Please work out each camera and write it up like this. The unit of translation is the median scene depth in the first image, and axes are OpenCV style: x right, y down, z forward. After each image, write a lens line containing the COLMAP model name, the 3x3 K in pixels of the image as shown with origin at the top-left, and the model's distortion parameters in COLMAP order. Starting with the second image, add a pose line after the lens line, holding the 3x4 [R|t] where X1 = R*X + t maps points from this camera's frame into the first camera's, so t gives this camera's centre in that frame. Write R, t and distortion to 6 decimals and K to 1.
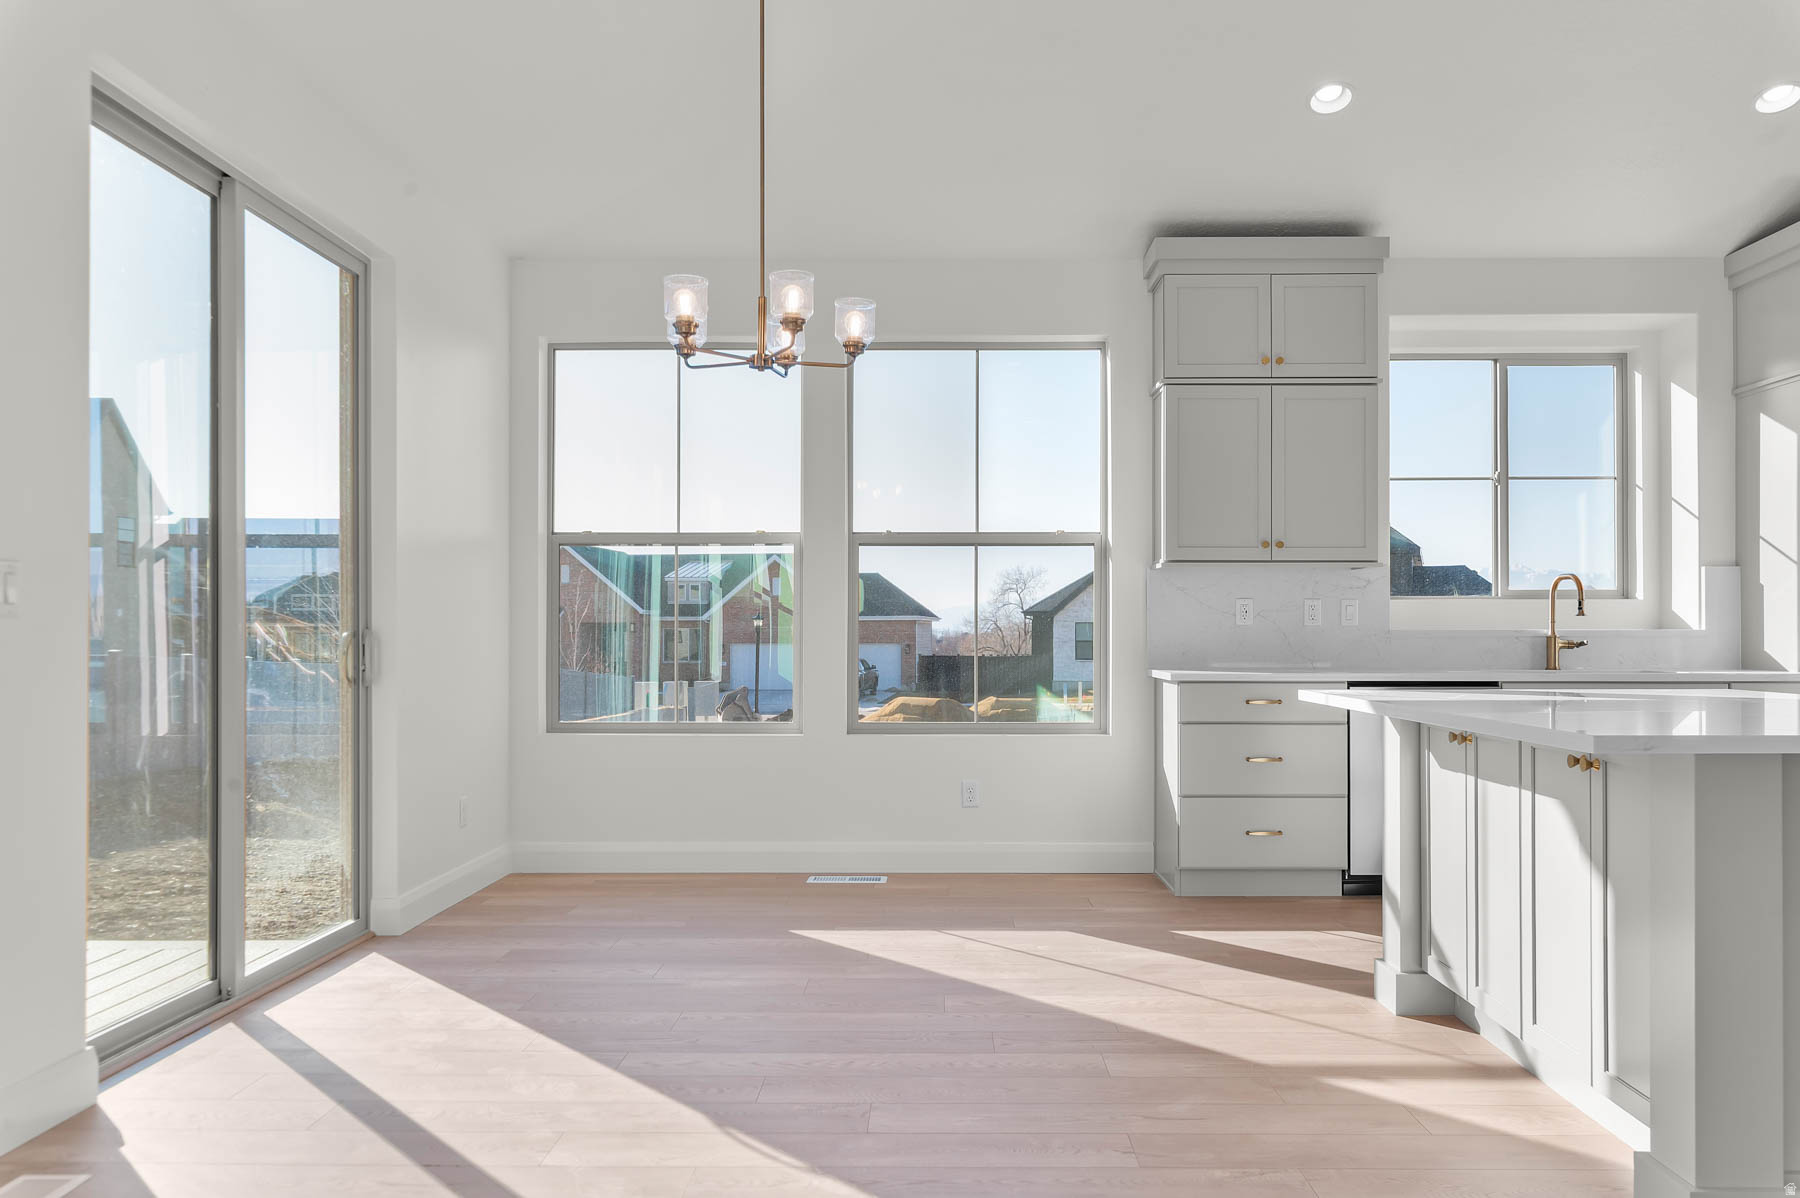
lens RADIAL K [[1370.2, 0, 900.3], [0, 1370.2, 615.5], [0, 0, 1]] dist [-0.006824, 0.010527]
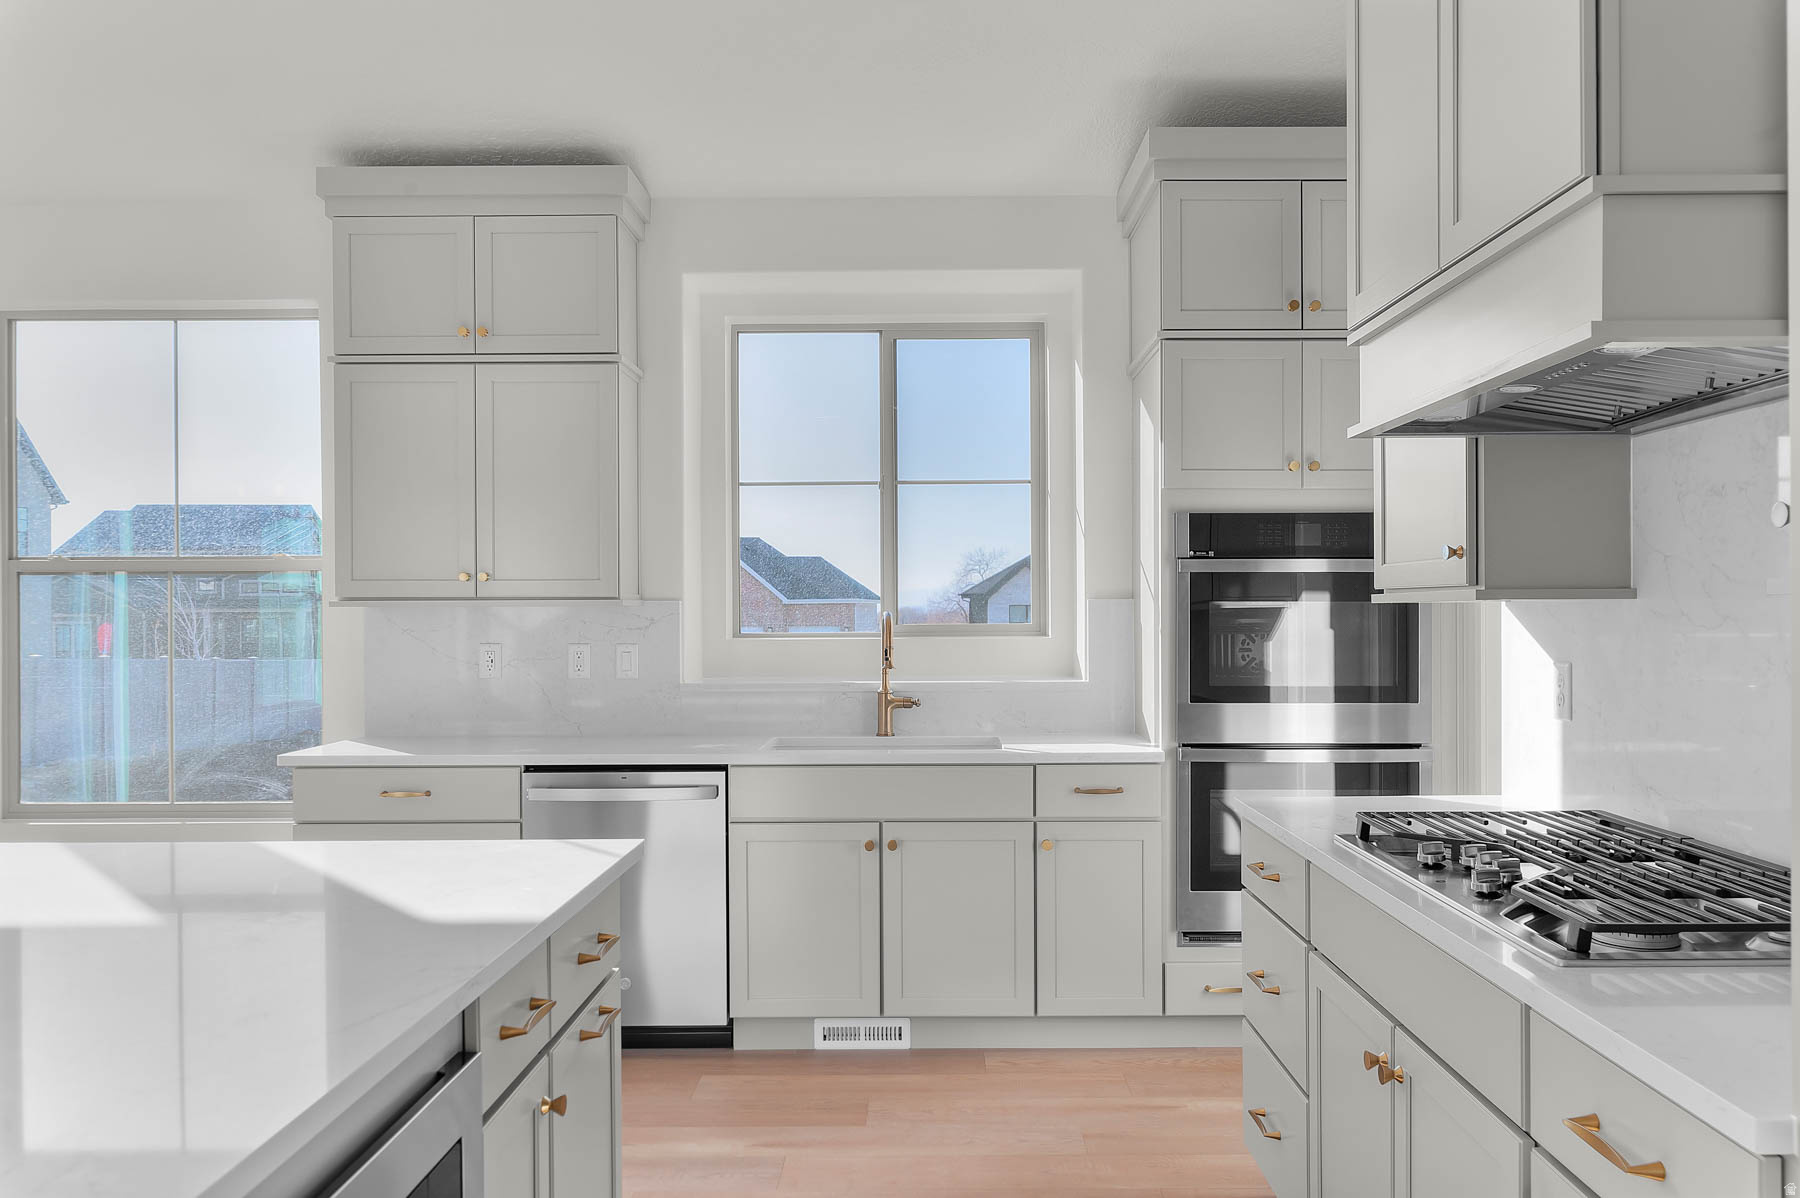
lens RADIAL K [[1370.2, 0, 854.7], [0, 1370.2, 615.5], [0, 0, 1]] dist [-0.006824, 0.010527]
pose [[0.999901, -0.004522, 0.013300, 0.466975], [0.004360, 0.999916, 0.012203, -0.038334], [-0.013354, -0.012144, 0.999837, 0.243310]]
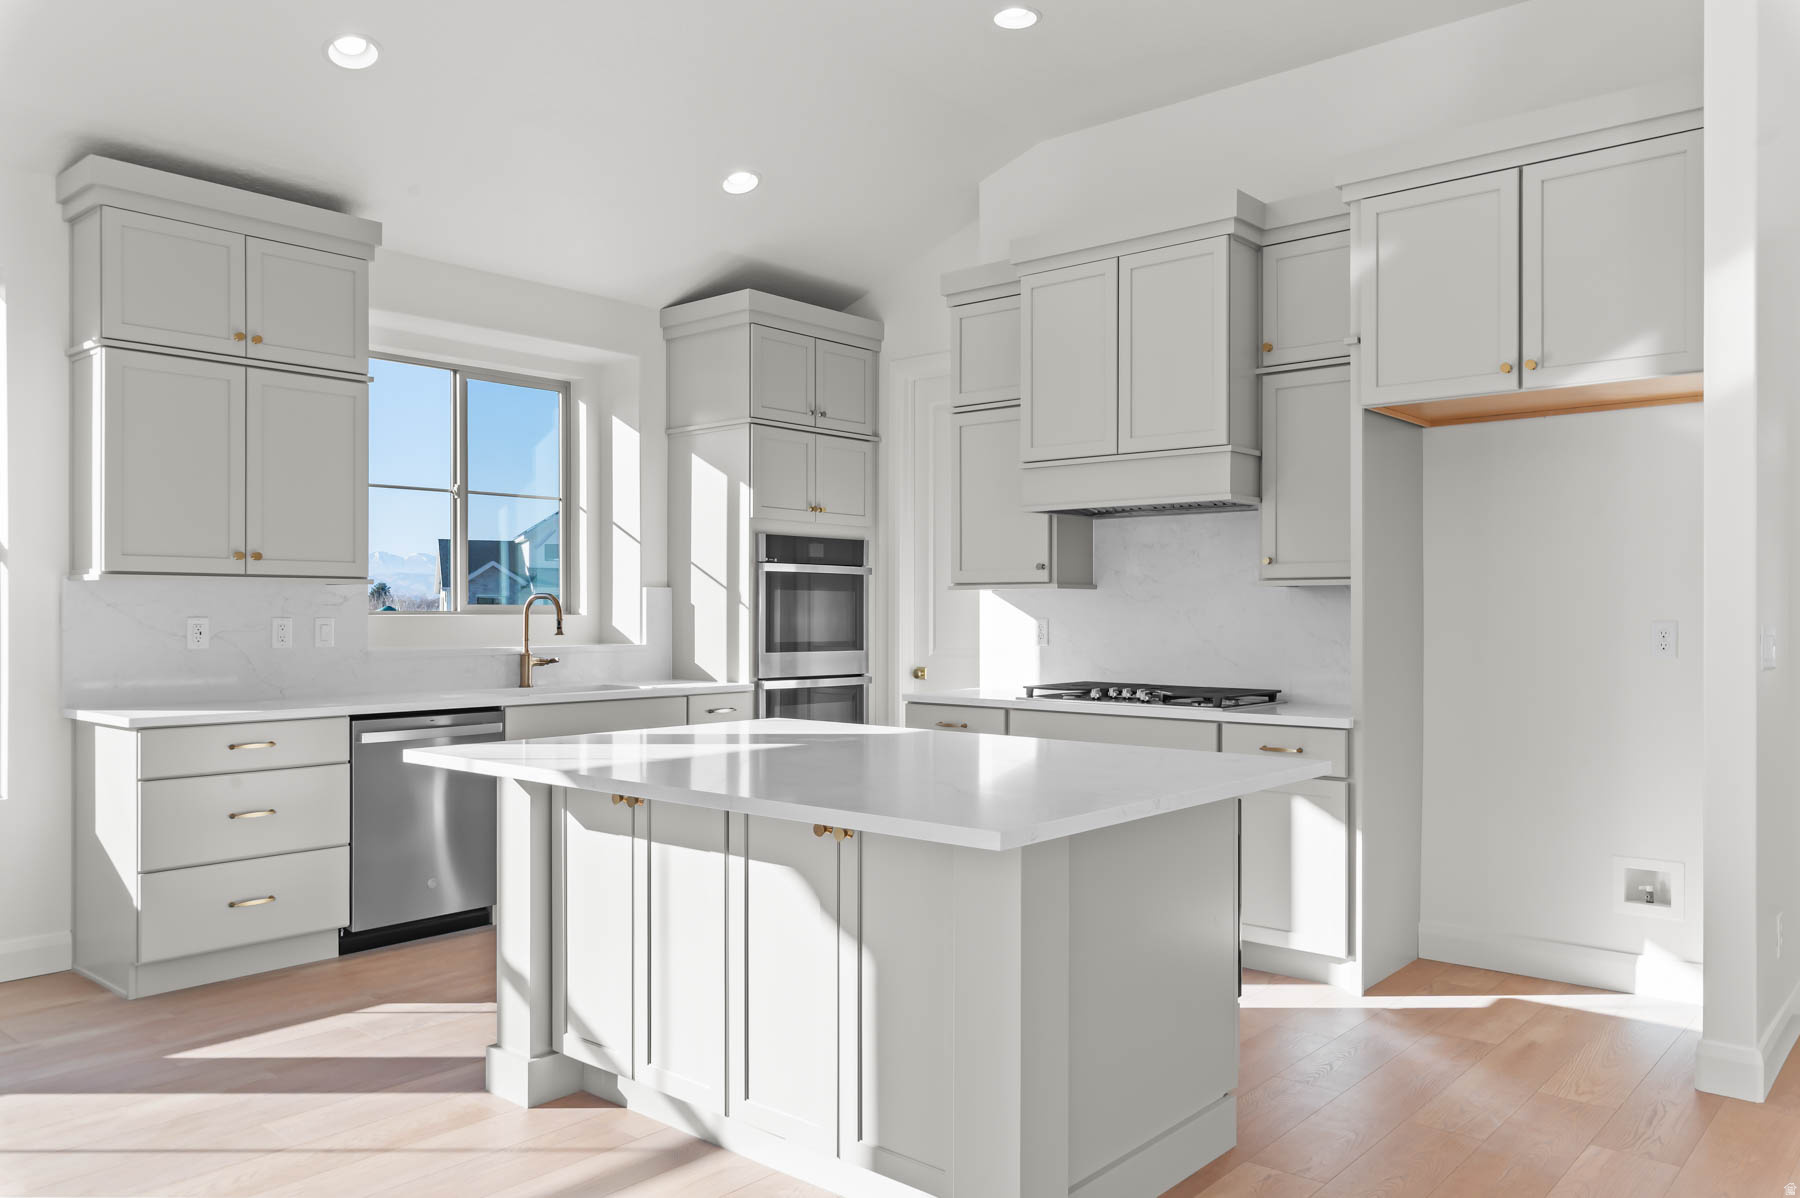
lens RADIAL K [[1303.2, 0, 934.1], [0, 1303.2, 609.4], [0, 0, 1]] dist [0.008276, -0.009028]
pose [[0.634089, 0.002394, 0.773257, -0.082131], [-0.009012, 0.999950, 0.004294, -0.025710], [-0.773208, -0.009692, 0.634078, 0.159562]]
